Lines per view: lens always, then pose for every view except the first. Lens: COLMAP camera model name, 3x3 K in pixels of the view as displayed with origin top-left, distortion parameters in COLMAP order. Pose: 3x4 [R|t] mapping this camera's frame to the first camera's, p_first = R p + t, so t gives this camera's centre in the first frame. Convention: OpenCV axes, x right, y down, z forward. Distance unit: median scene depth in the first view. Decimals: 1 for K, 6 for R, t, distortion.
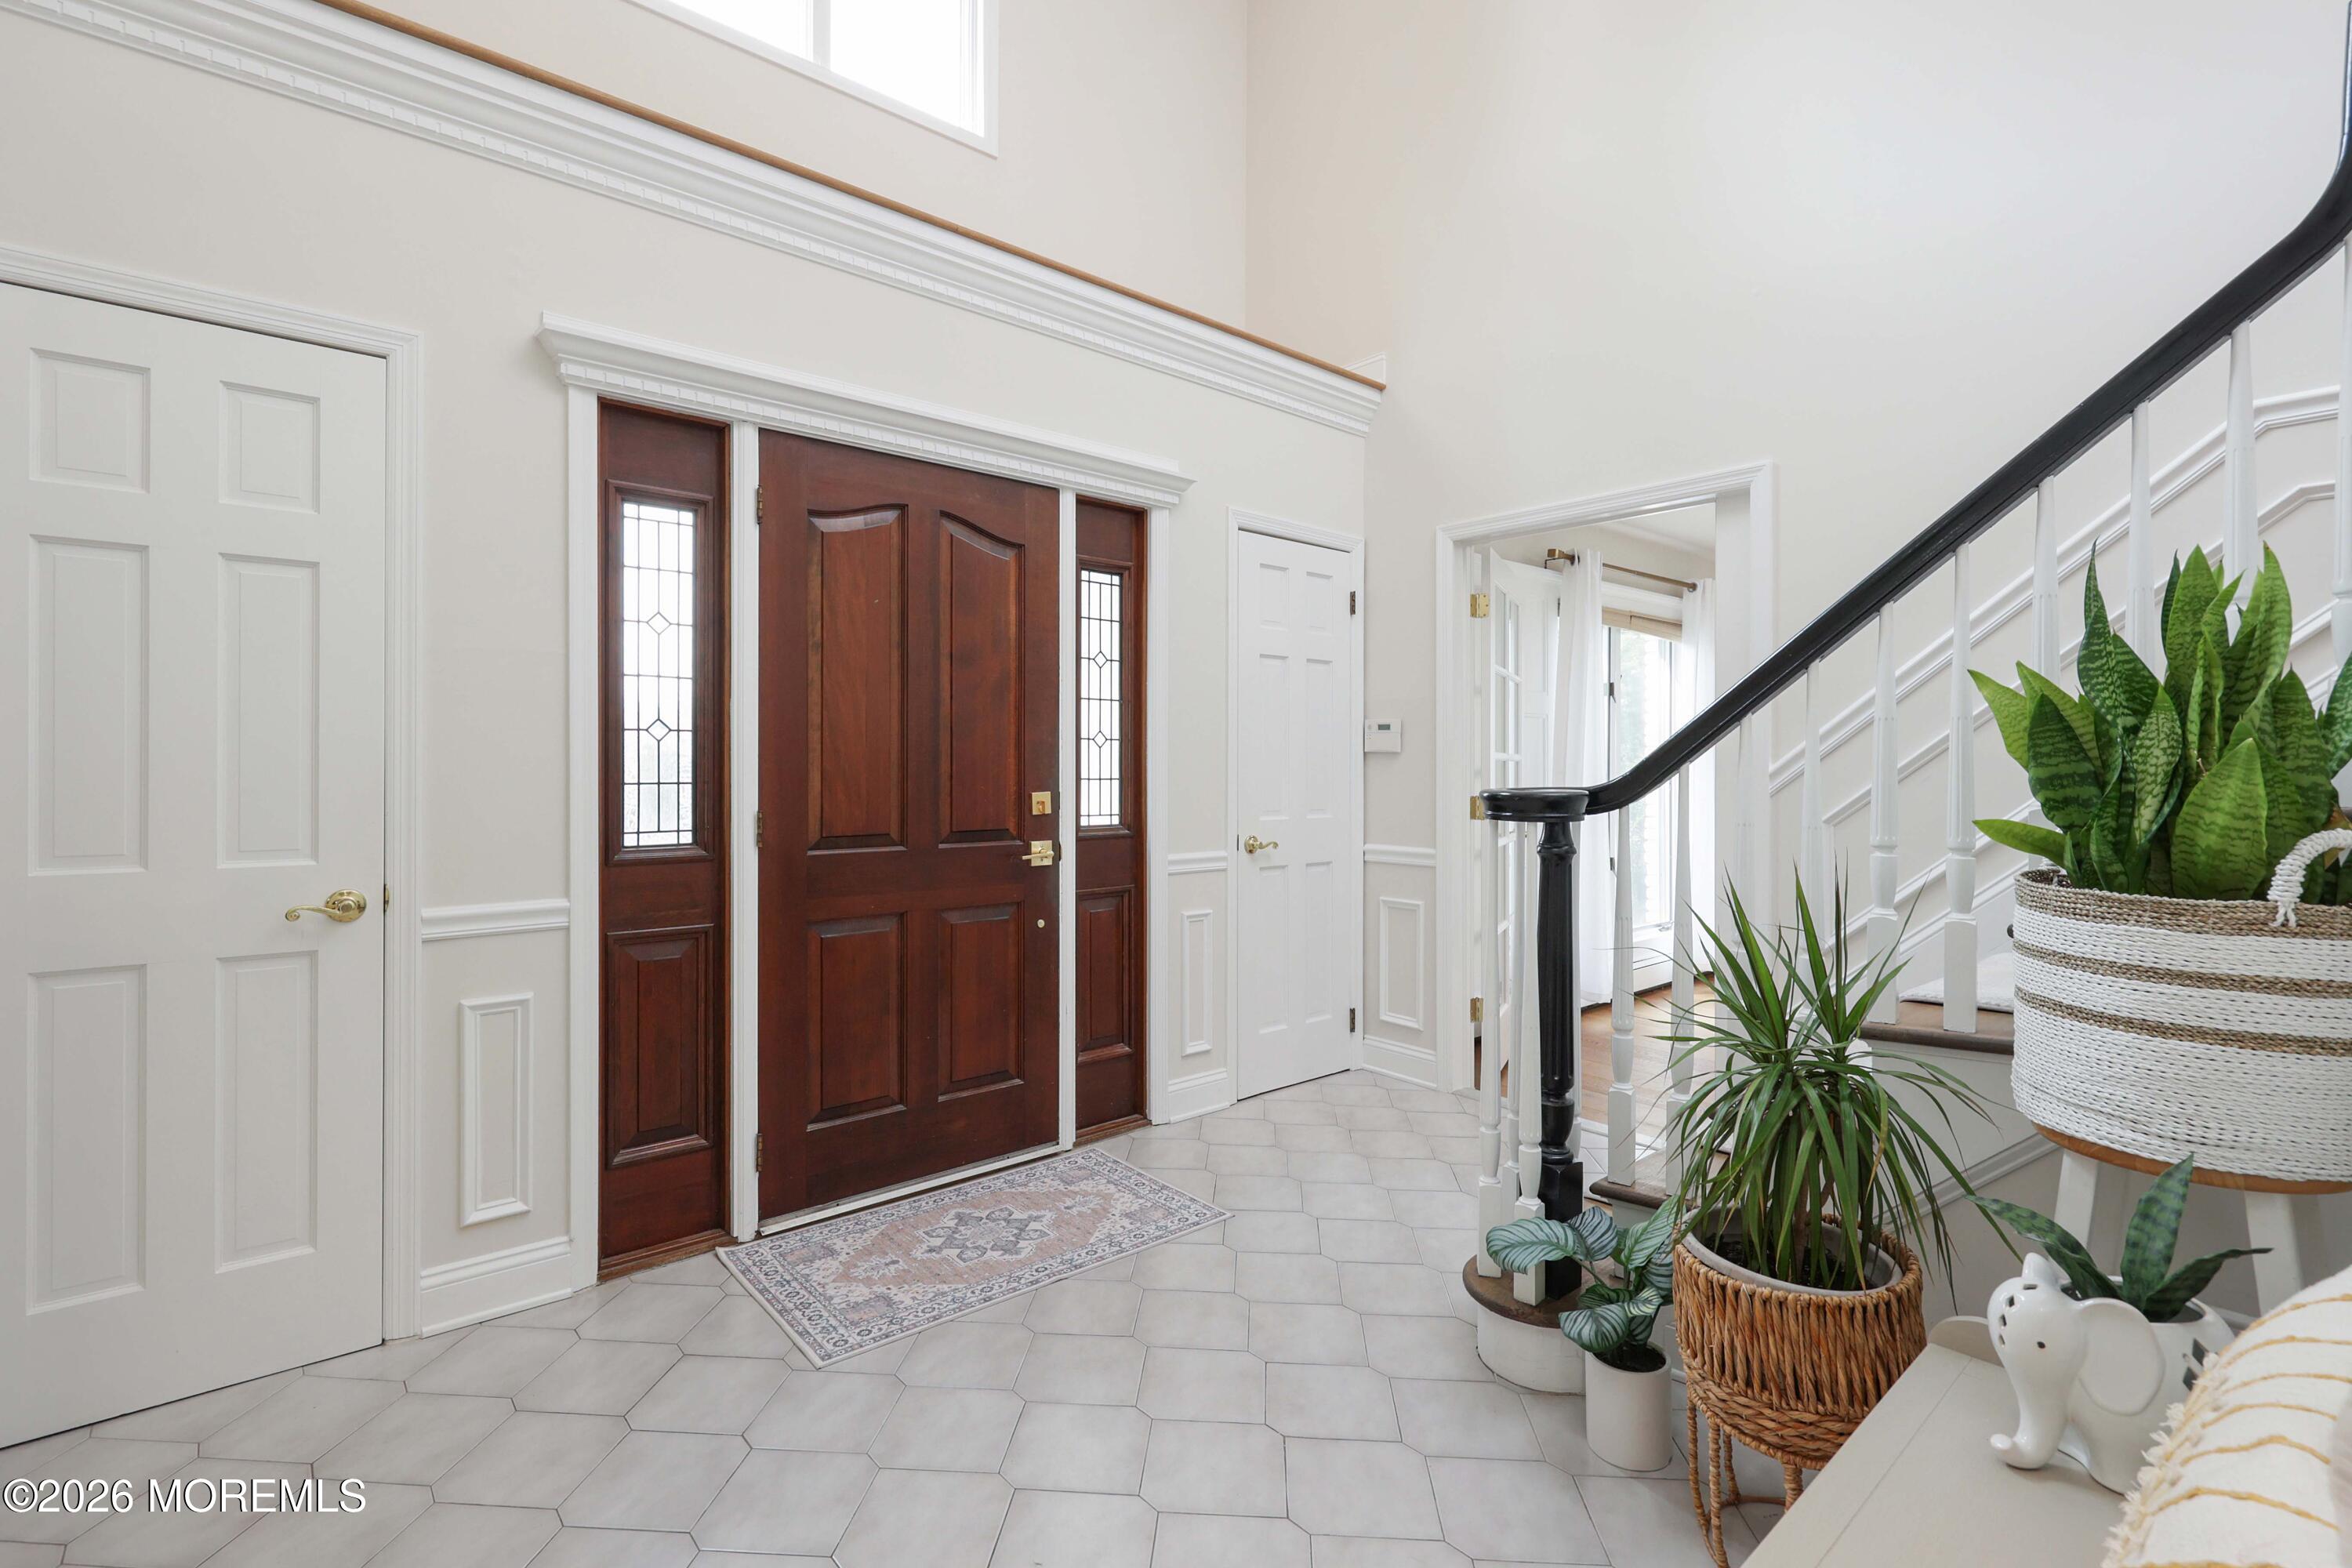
lens RADIAL K [[1076.1, 0, 1161.7], [0, 1076.1, 770.8], [0, 0, 1]] dist [0.000406, -0.000169]
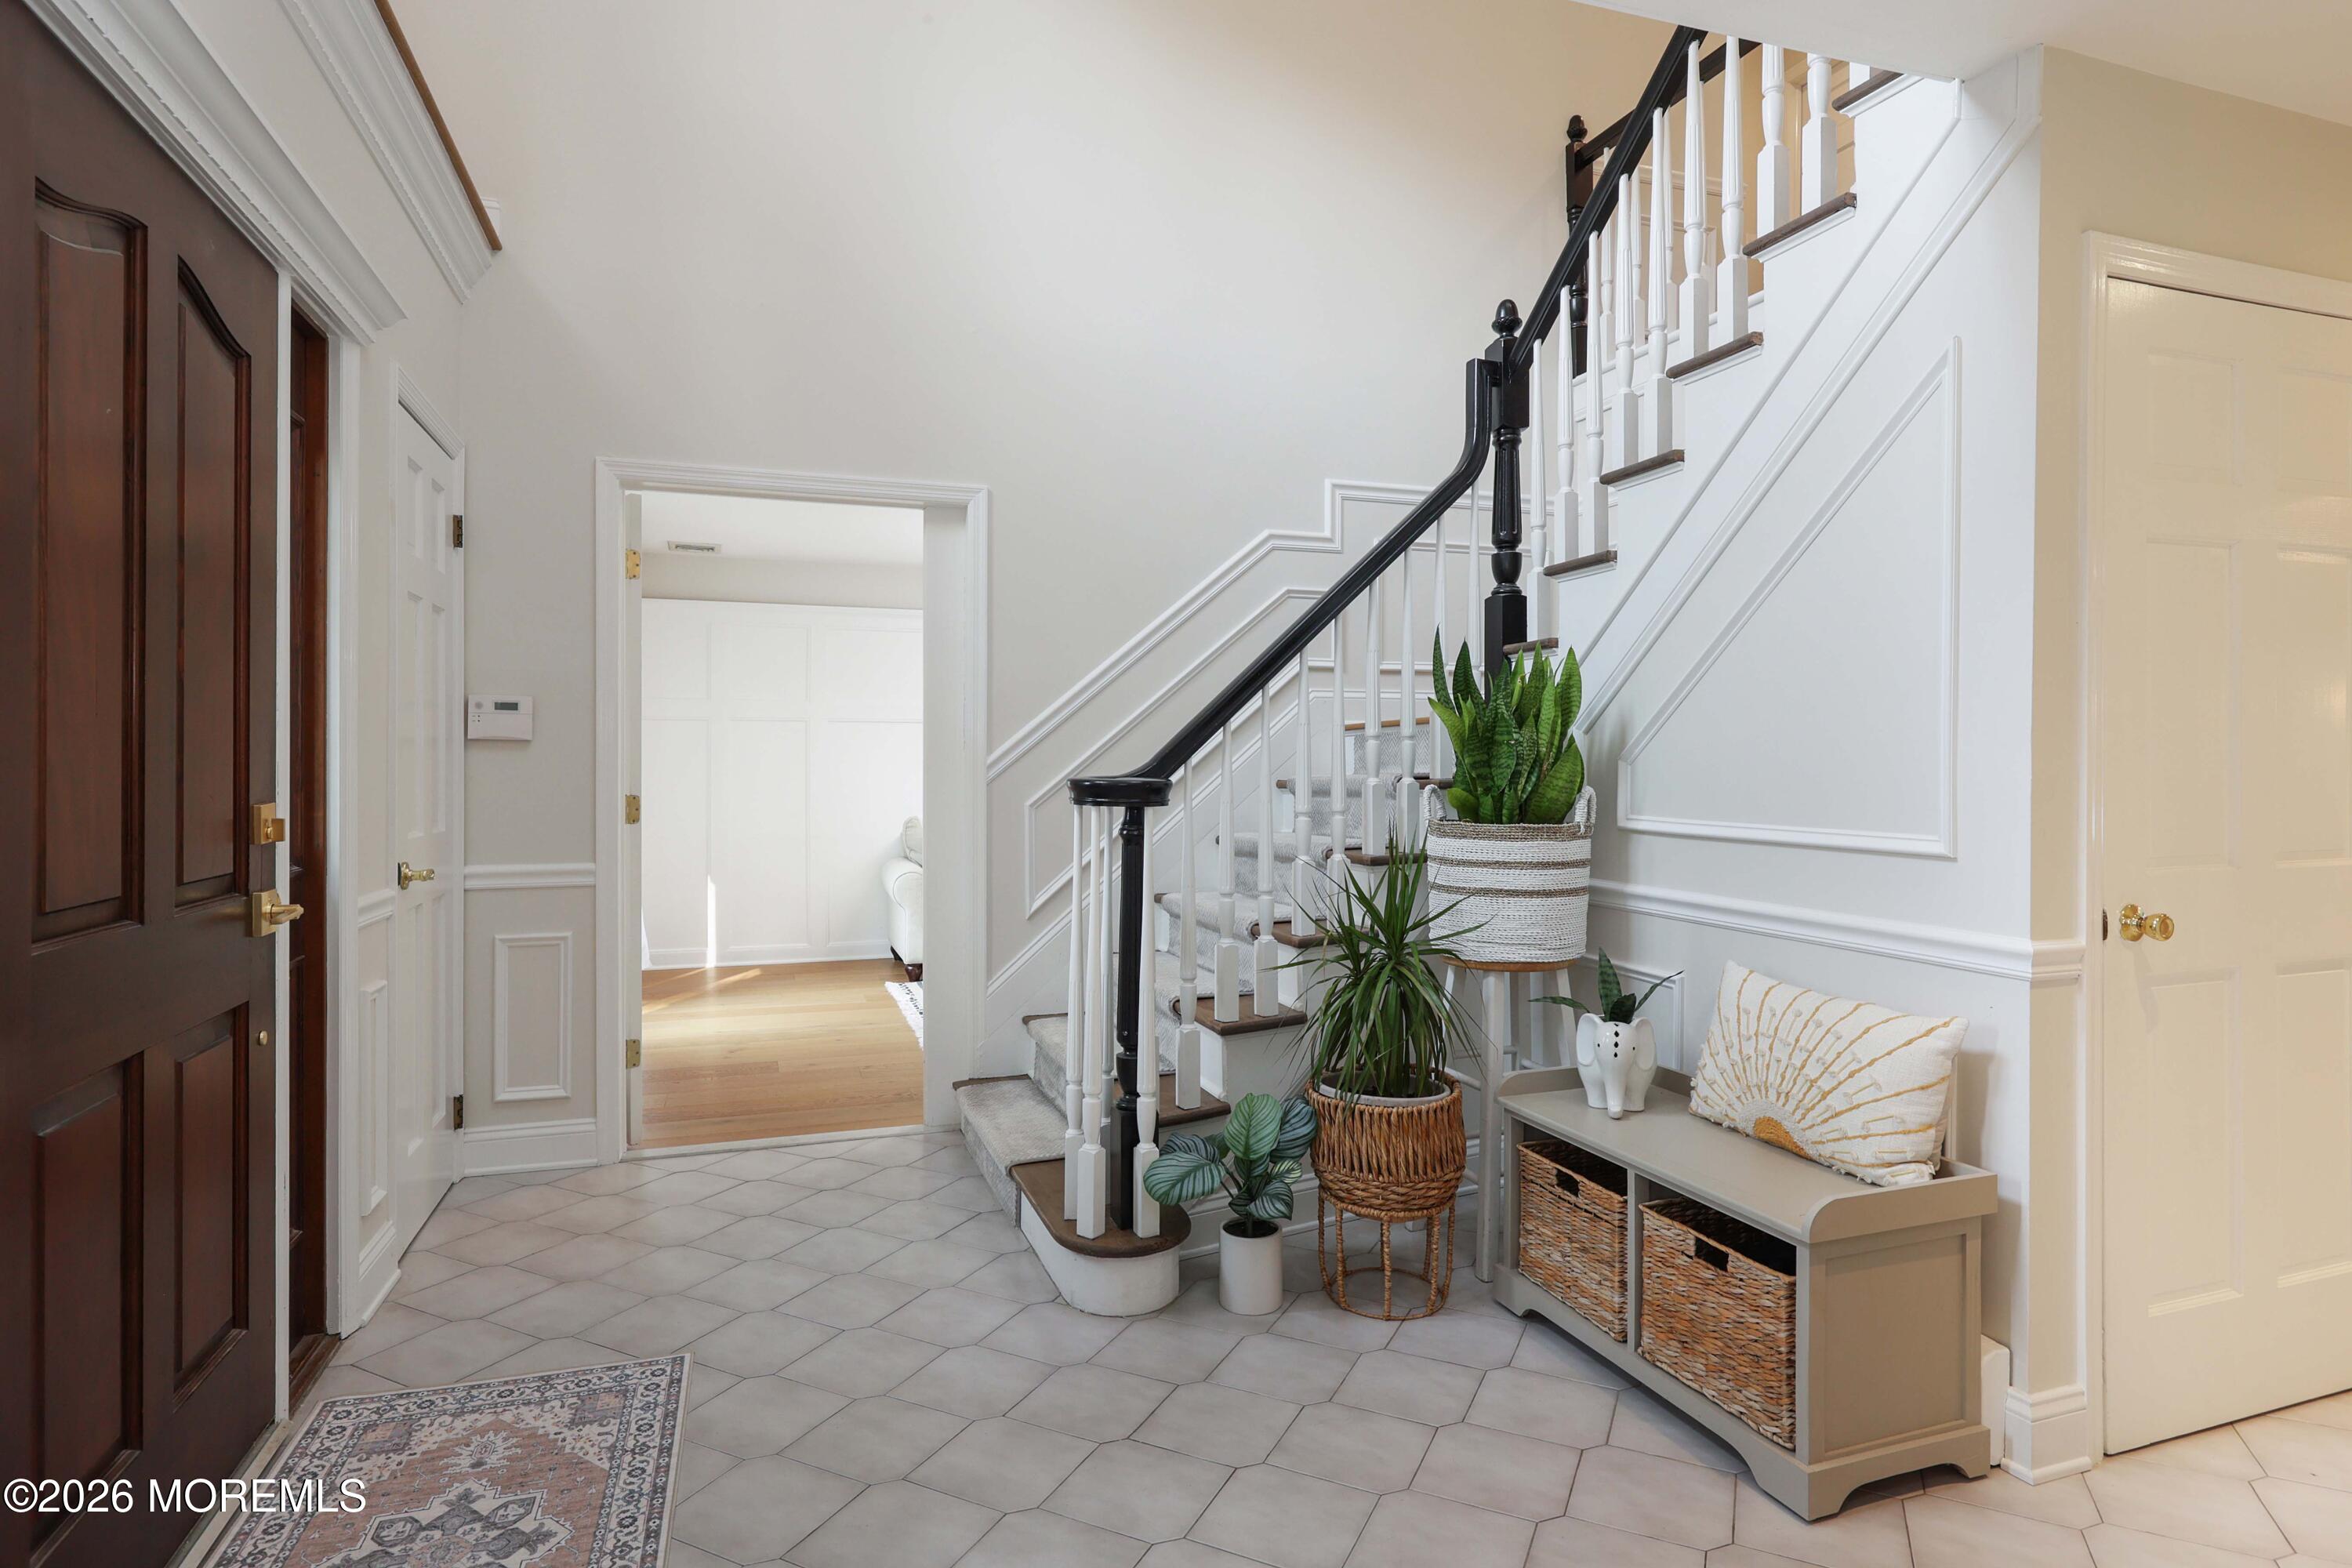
lens RADIAL K [[1256.3, 0, 1159.9], [0, 1256.3, 775.3], [0, 0, 1]] dist [0.000074, -0.000524]
pose [[0.376675, -0.013452, 0.926248, -0.666740], [0.009137, 0.999900, 0.010805, 0.003320], [-0.926300, 0.004393, 0.376761, 0.394607]]
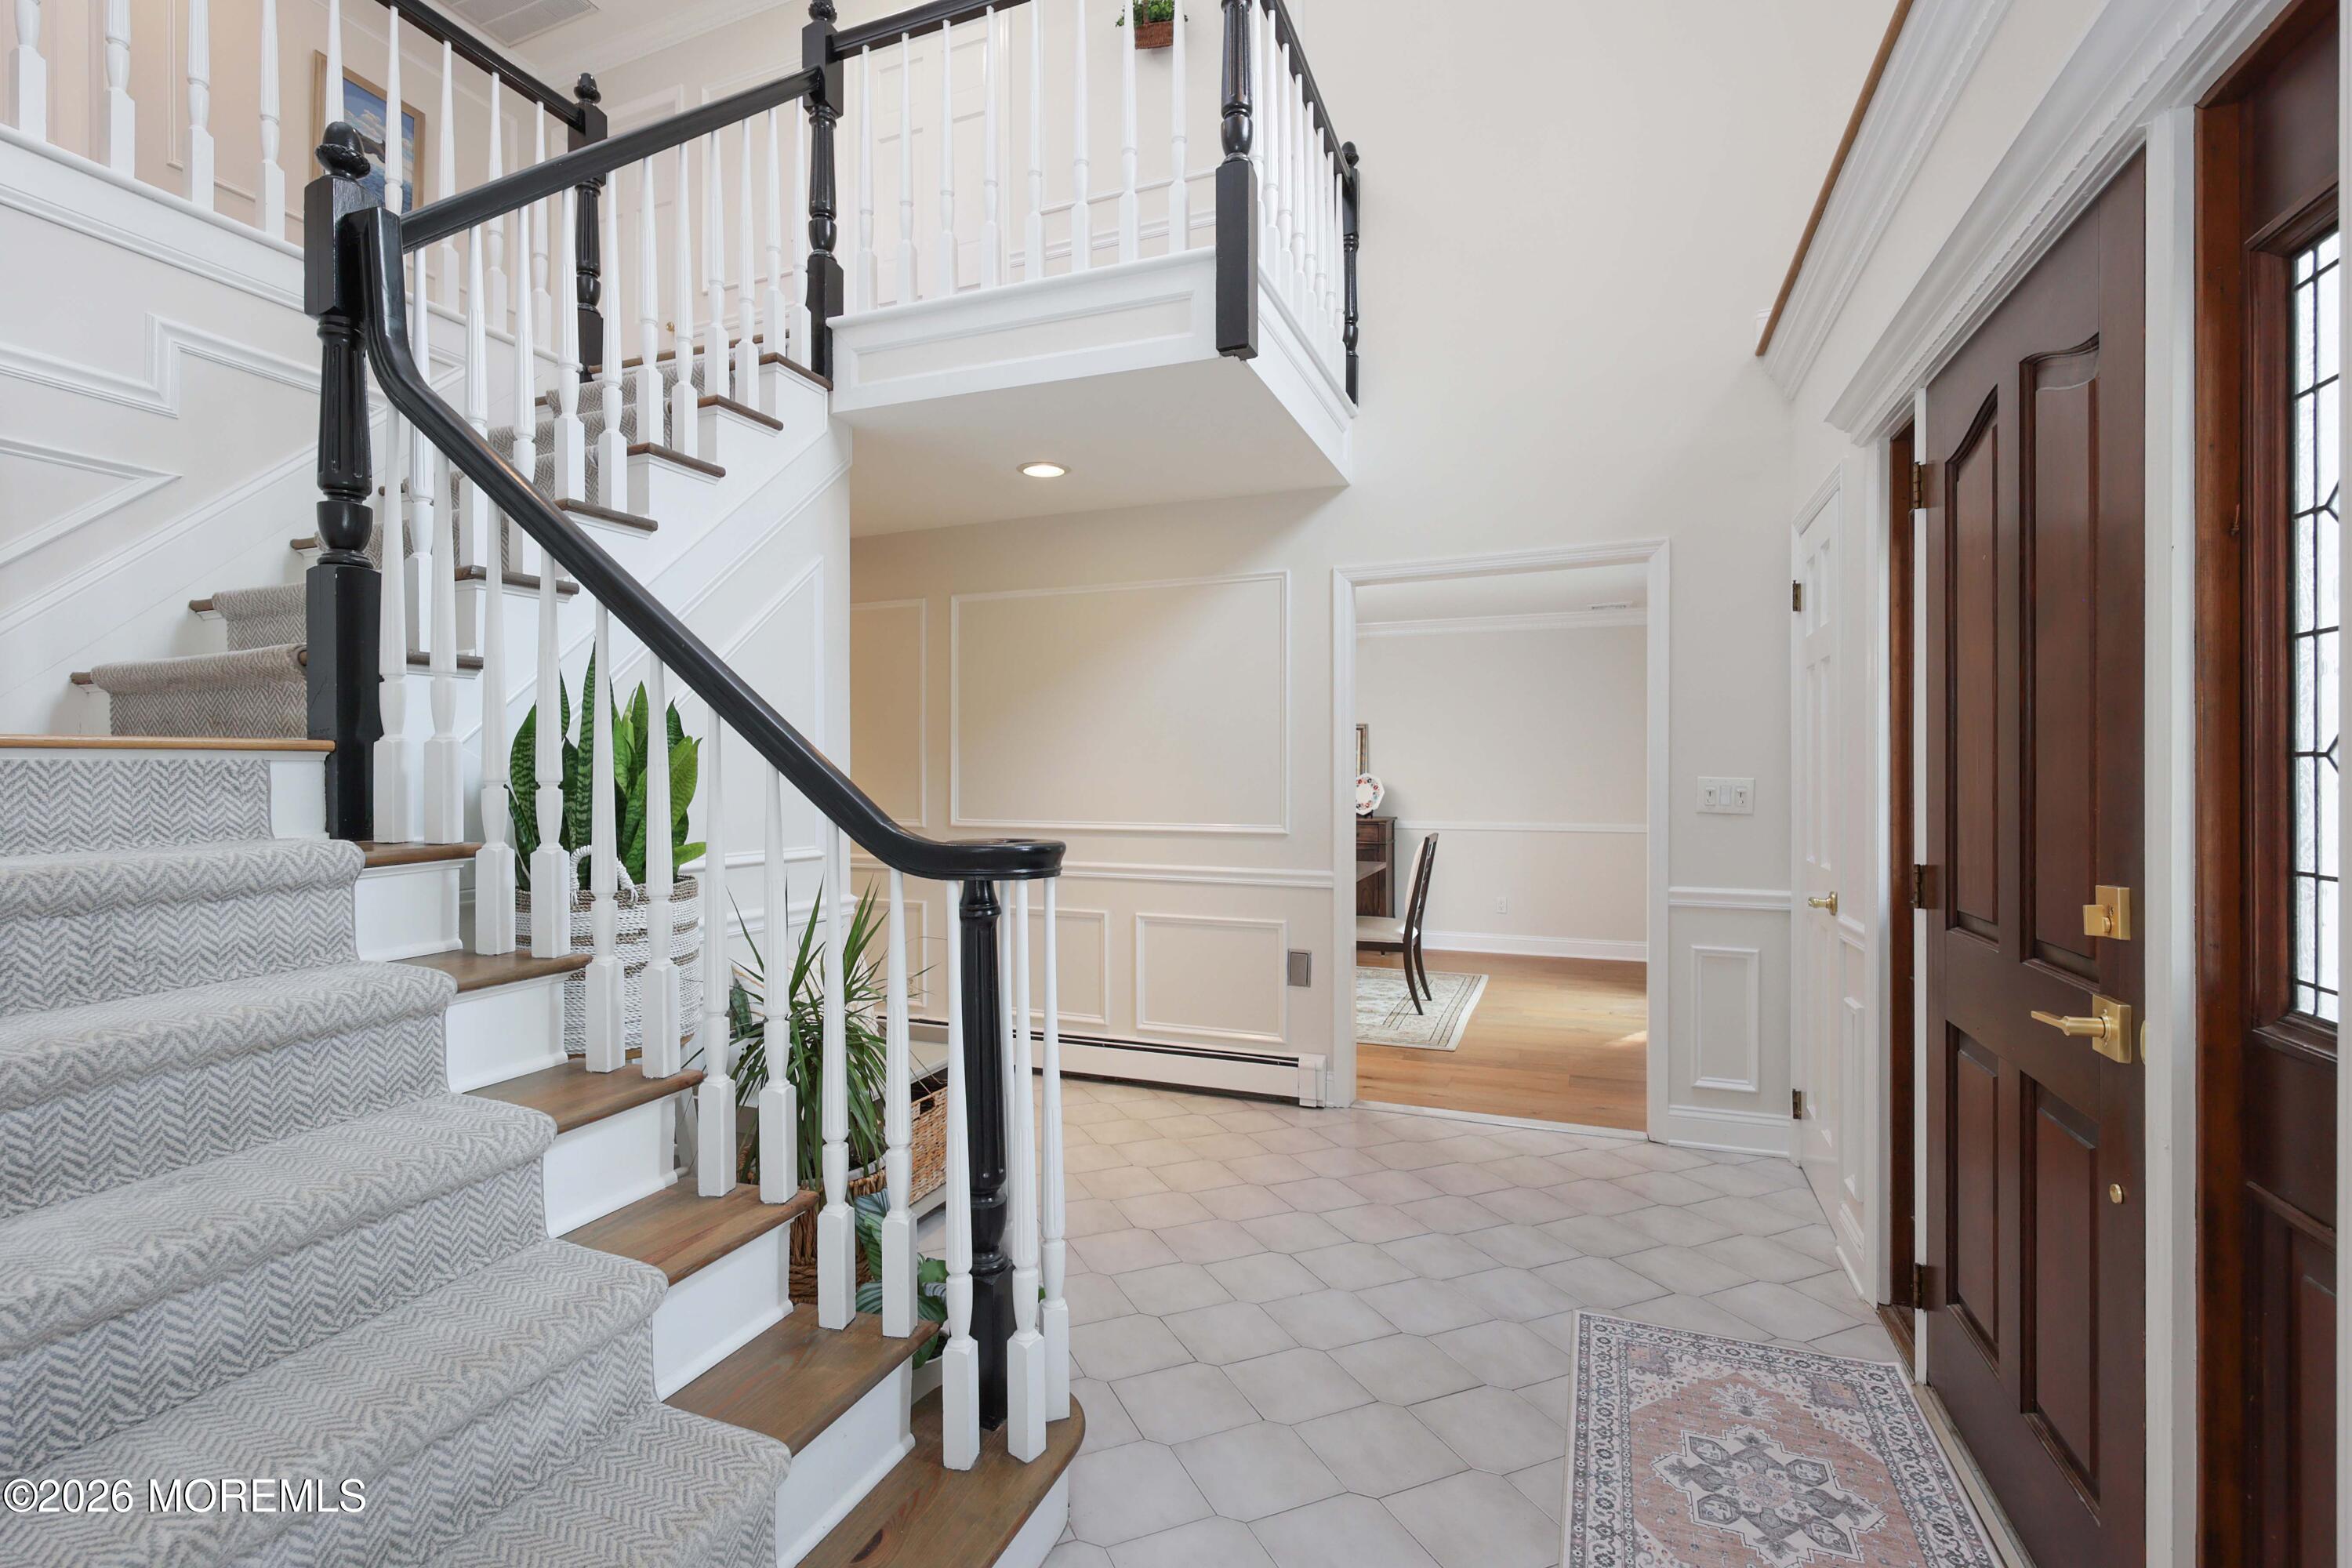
lens RADIAL K [[1076.1, 0, 1161.7], [0, 1076.1, 770.8], [0, 0, 1]] dist [0.000406, -0.000169]
pose [[-0.880410, -0.007316, -0.474156, 0.524813], [-0.004350, 0.999964, -0.007352, -0.023632], [0.474193, -0.004411, -0.880410, 1.481033]]
